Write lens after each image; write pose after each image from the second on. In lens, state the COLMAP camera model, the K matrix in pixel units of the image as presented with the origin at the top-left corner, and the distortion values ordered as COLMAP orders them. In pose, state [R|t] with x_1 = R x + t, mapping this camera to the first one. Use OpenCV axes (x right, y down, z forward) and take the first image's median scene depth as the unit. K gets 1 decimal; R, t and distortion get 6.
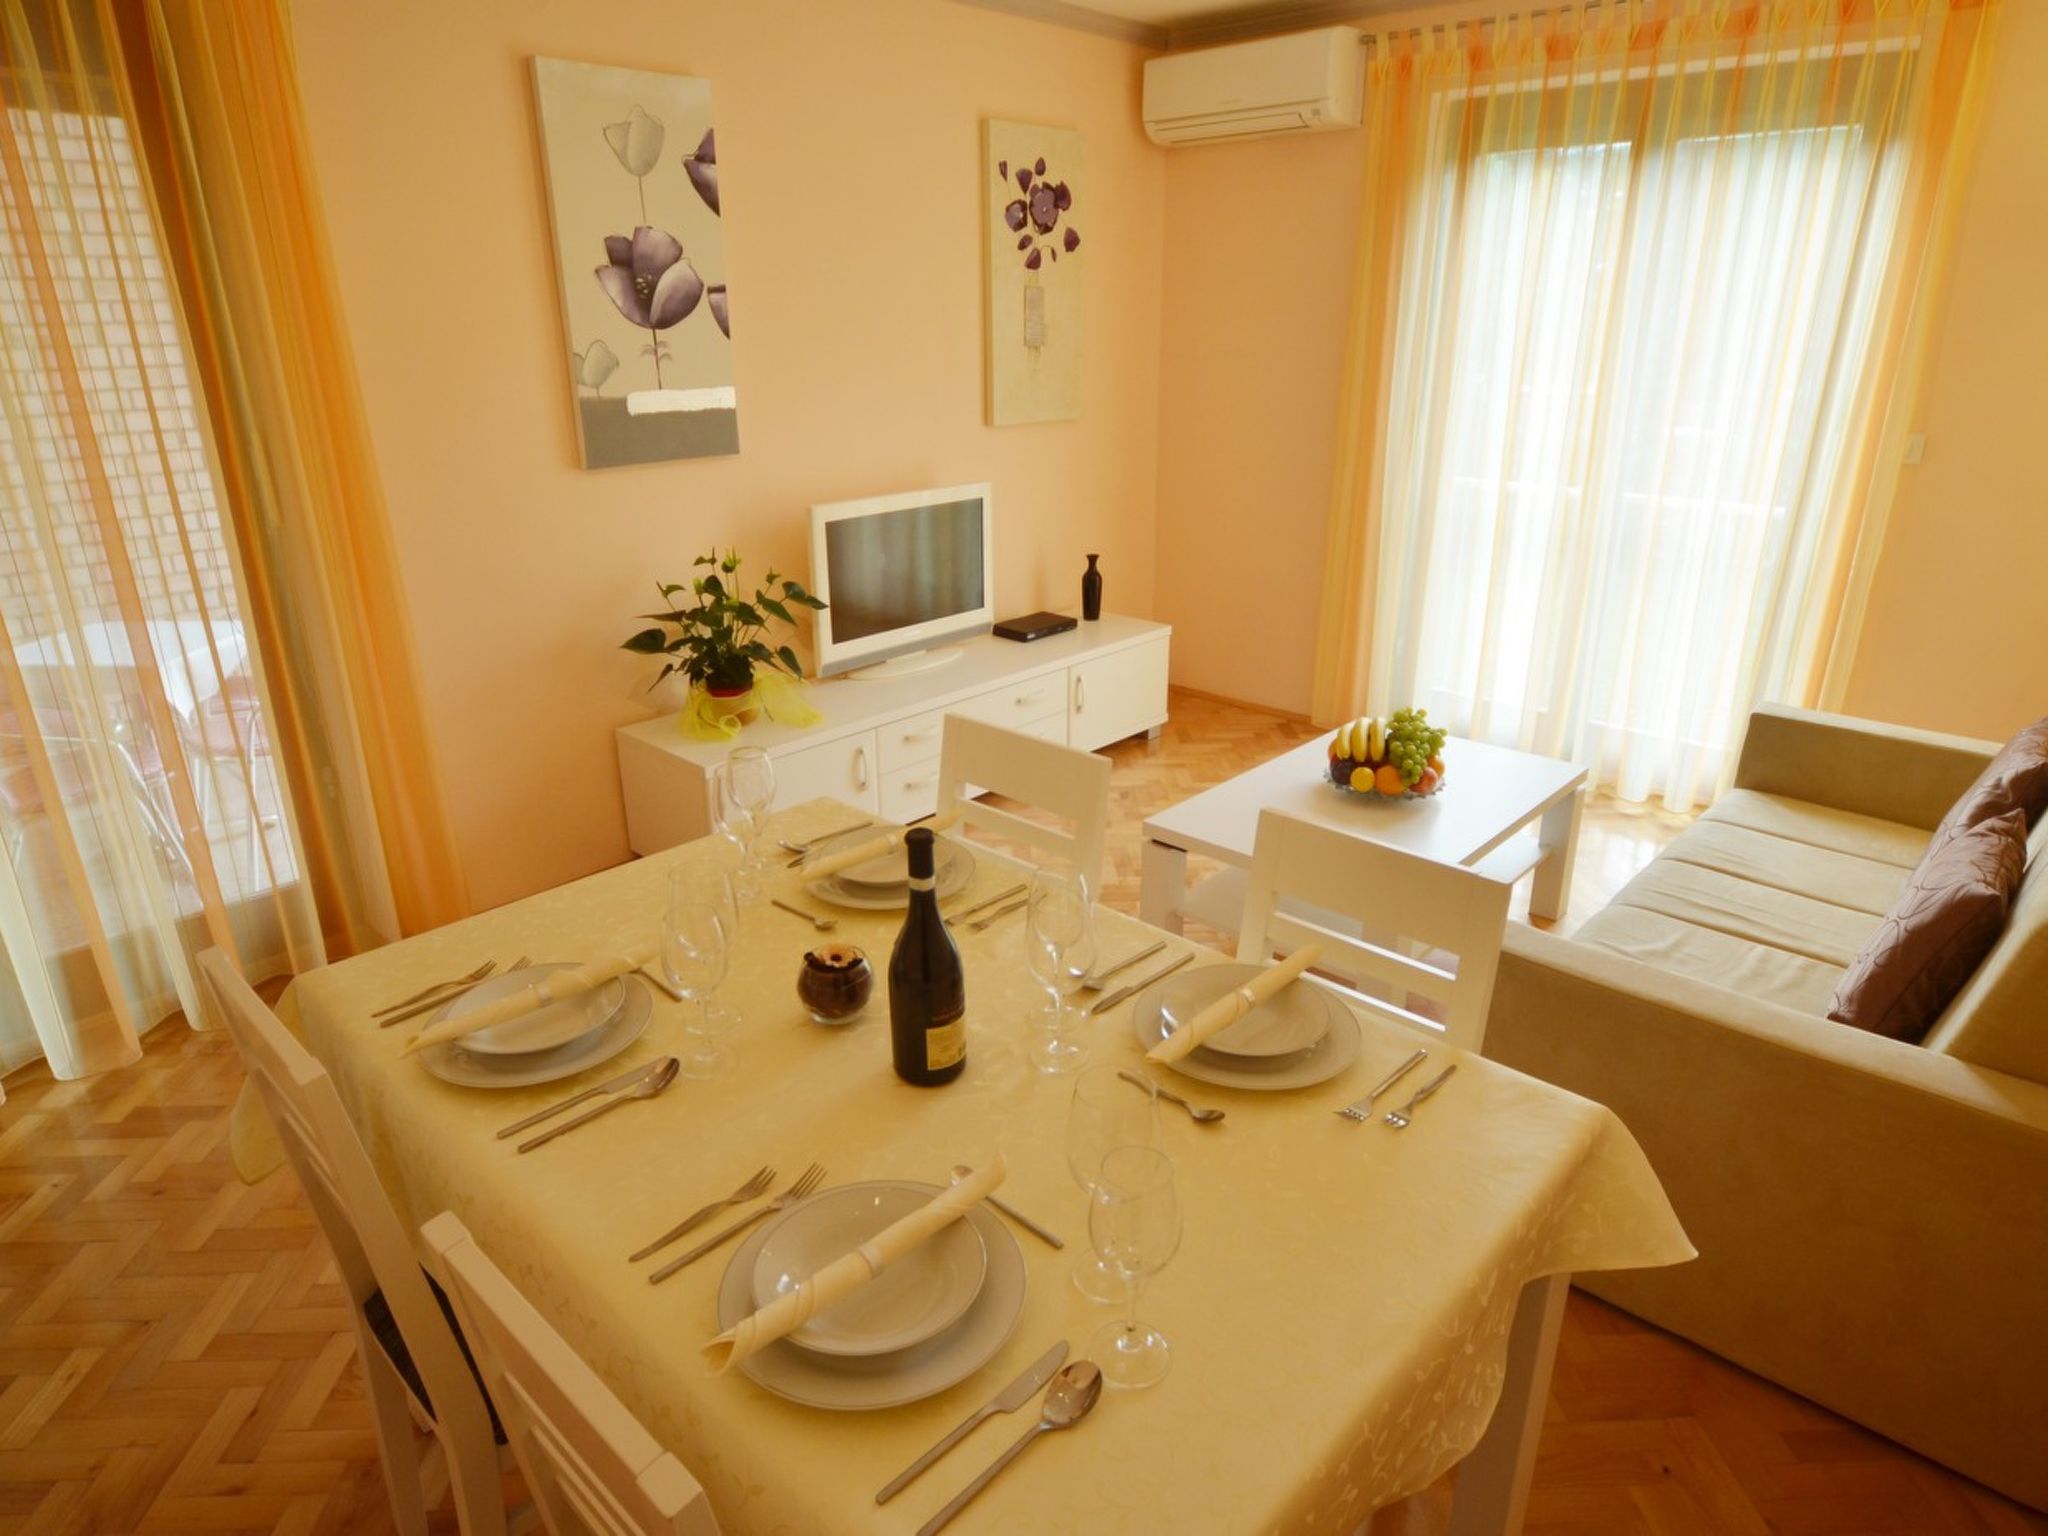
lens RADIAL K [[1231.3, 0, 1028.3], [0, 1231.3, 773.9], [0, 0, 1]] dist [-0.016998, 0.001400]
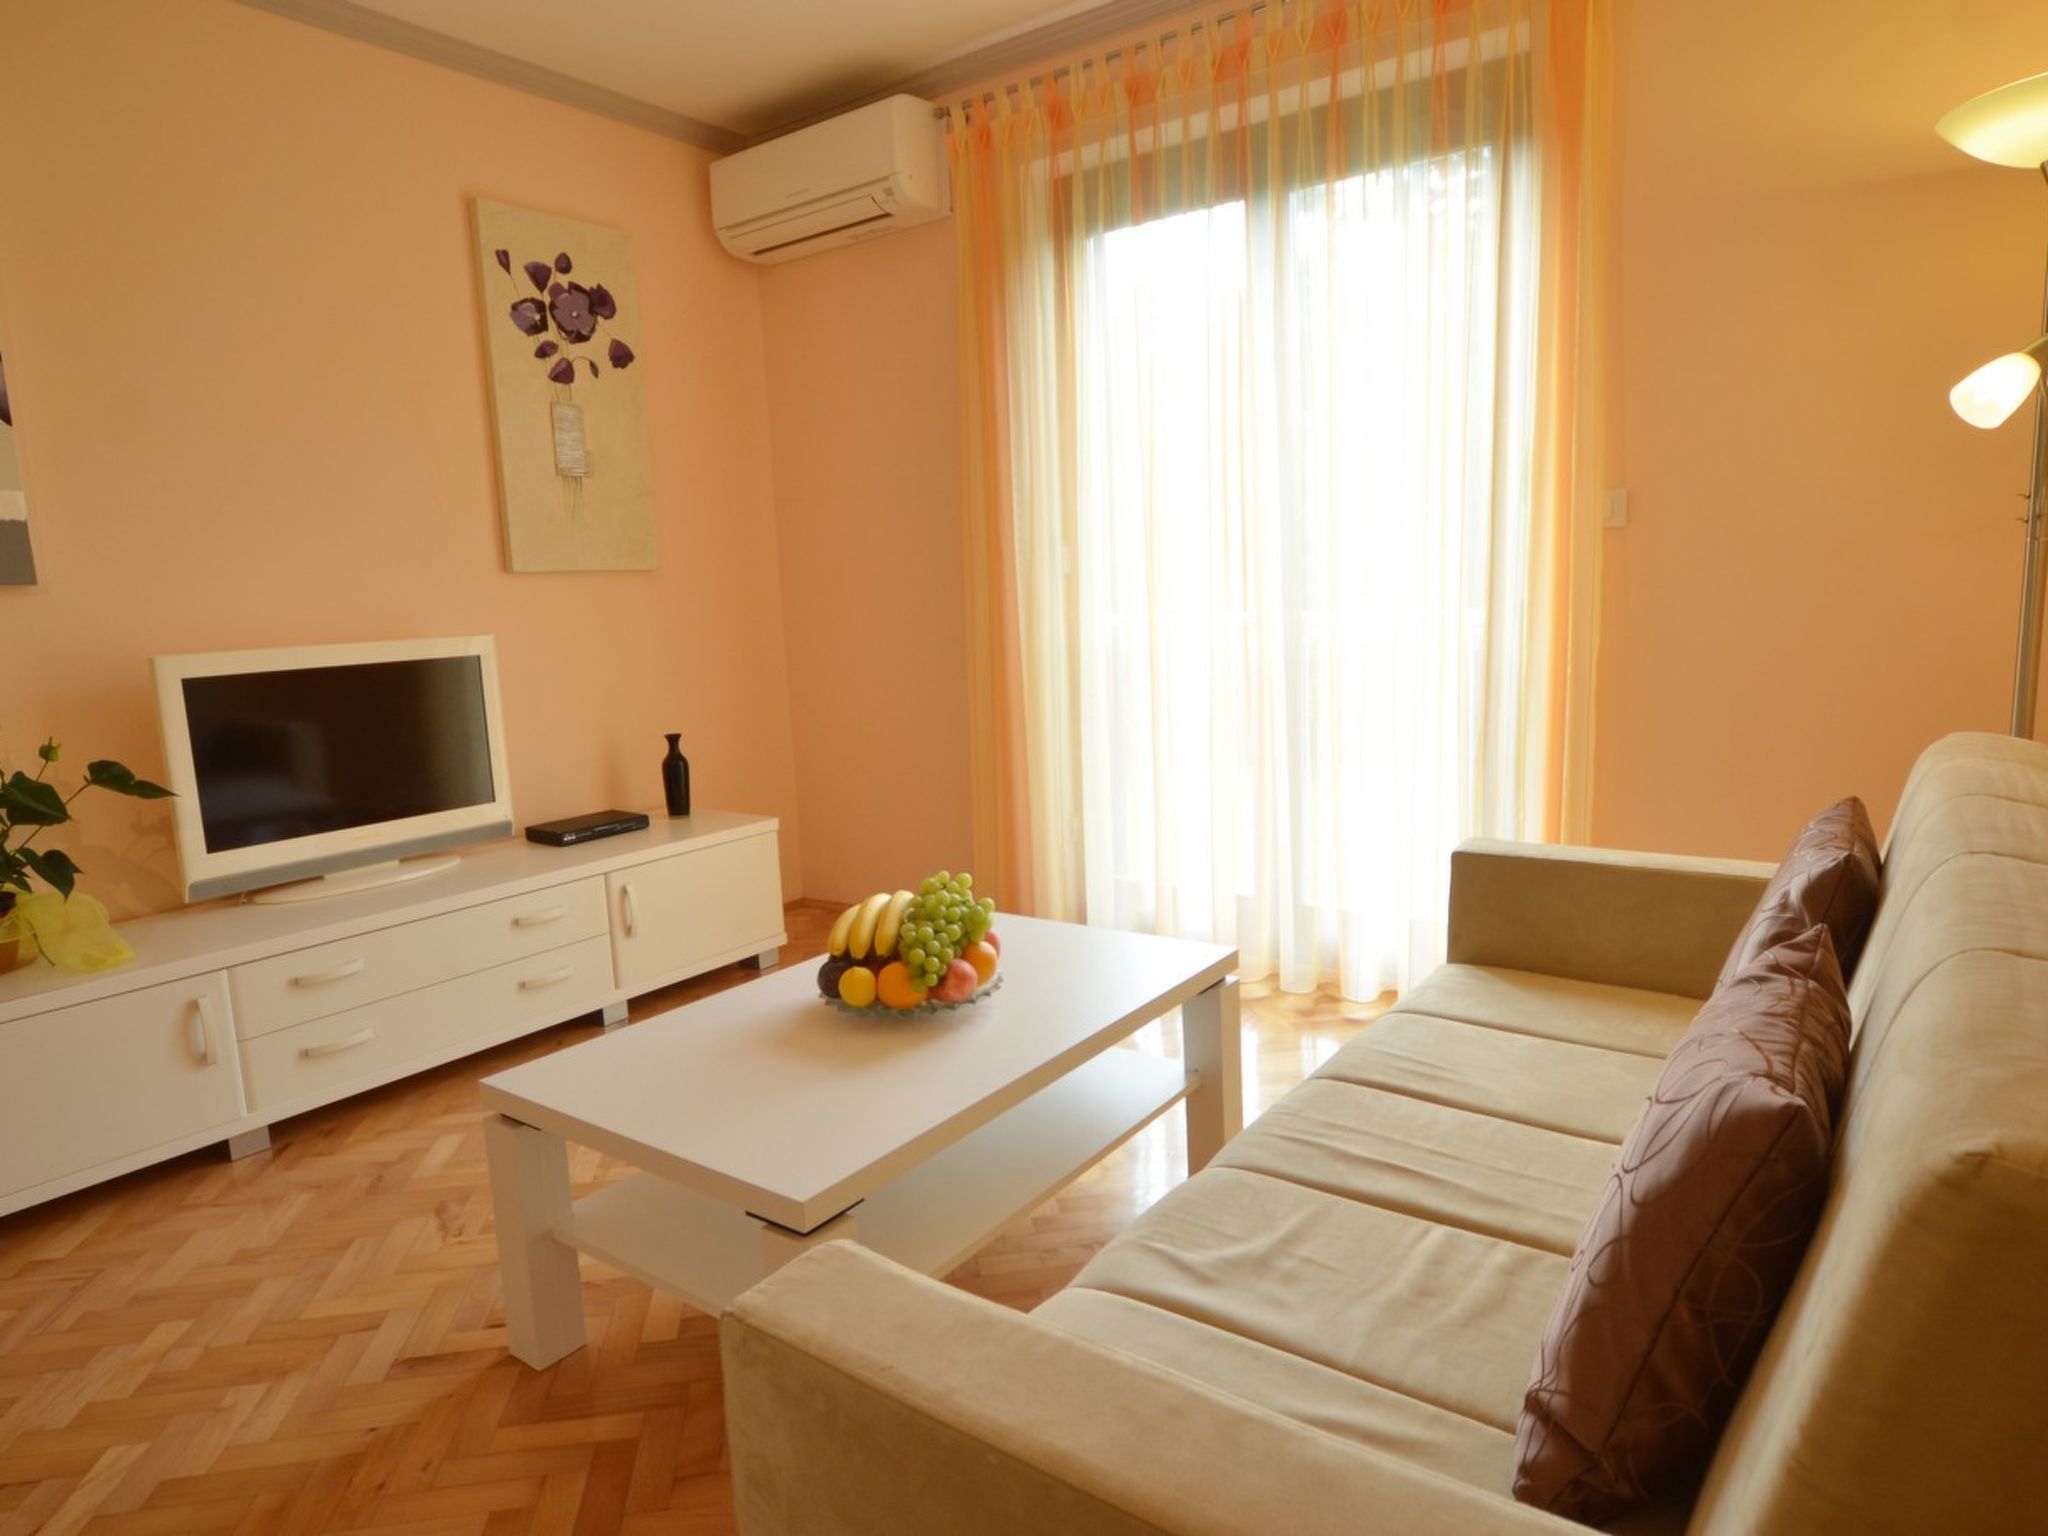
lens RADIAL K [[1231.3, 0, 1026.3], [0, 1231.3, 766.5], [0, 0, 1]] dist [-0.016998, 0.001400]
pose [[0.992612, -0.051804, 0.109715, 0.230714], [0.073867, 0.975391, -0.207740, 0.024966], [-0.096253, 0.214310, 0.972012, 0.277847]]
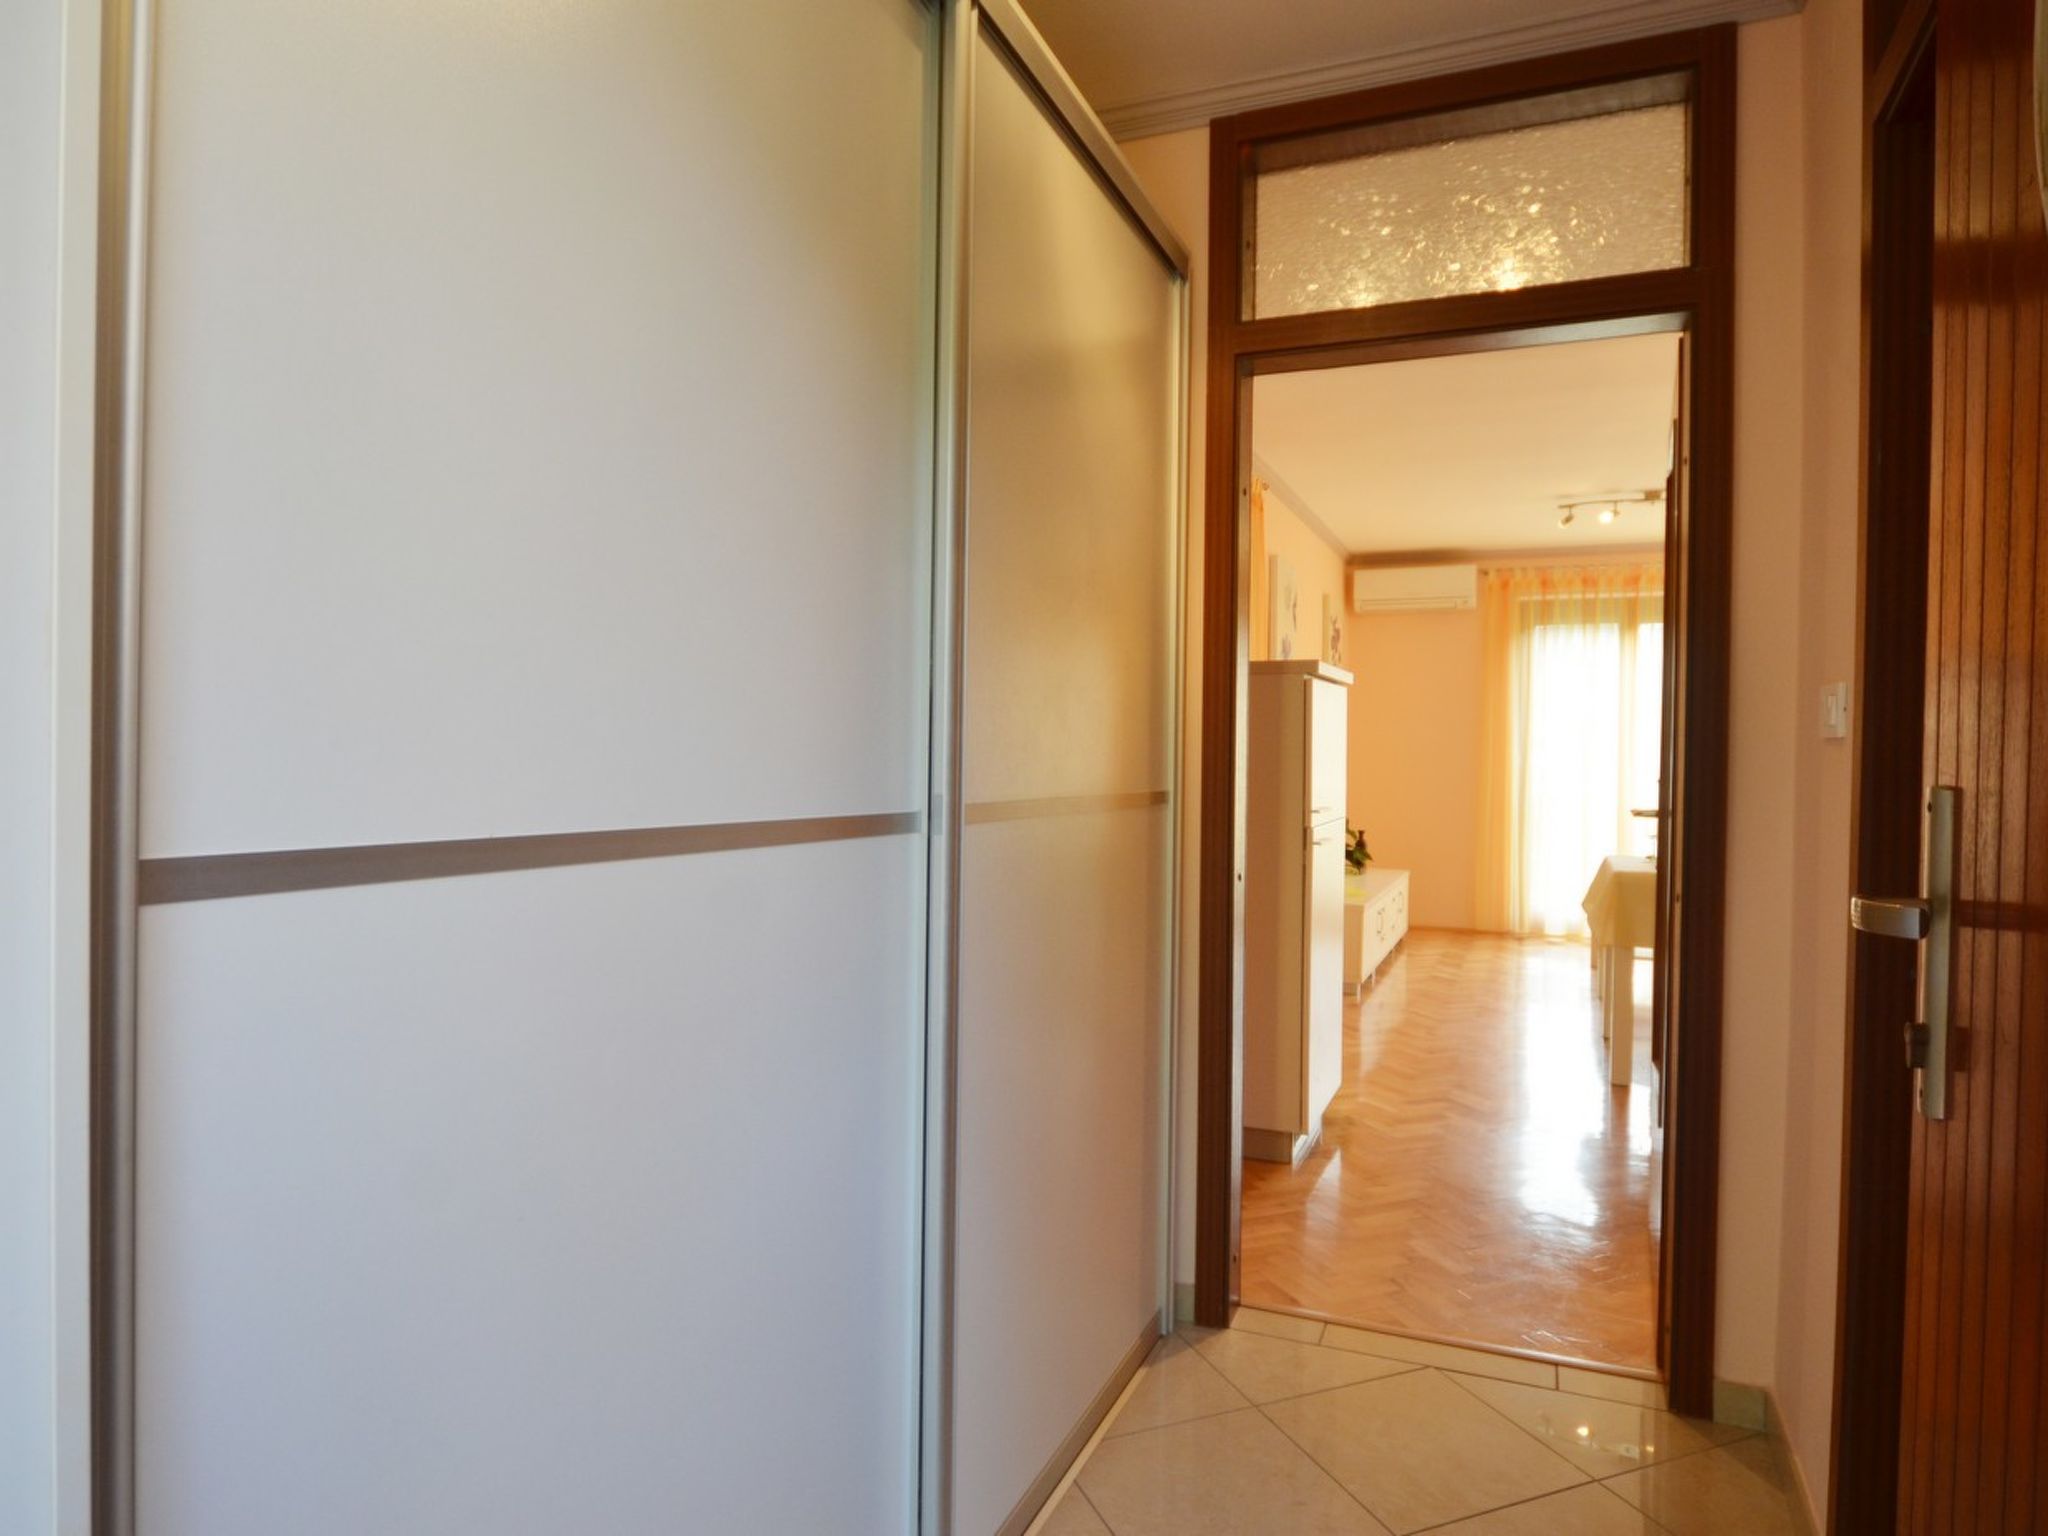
lens RADIAL K [[1234.9, 0, 1015.3], [0, 1234.9, 777.3], [0, 0, 1]] dist [-0.016008, 0.000258]
pose [[0.941482, 0.016981, 0.336634, -1.177581], [0.102960, 0.936506, -0.335194, 0.329816], [-0.320952, 0.350239, 0.879956, -0.433691]]
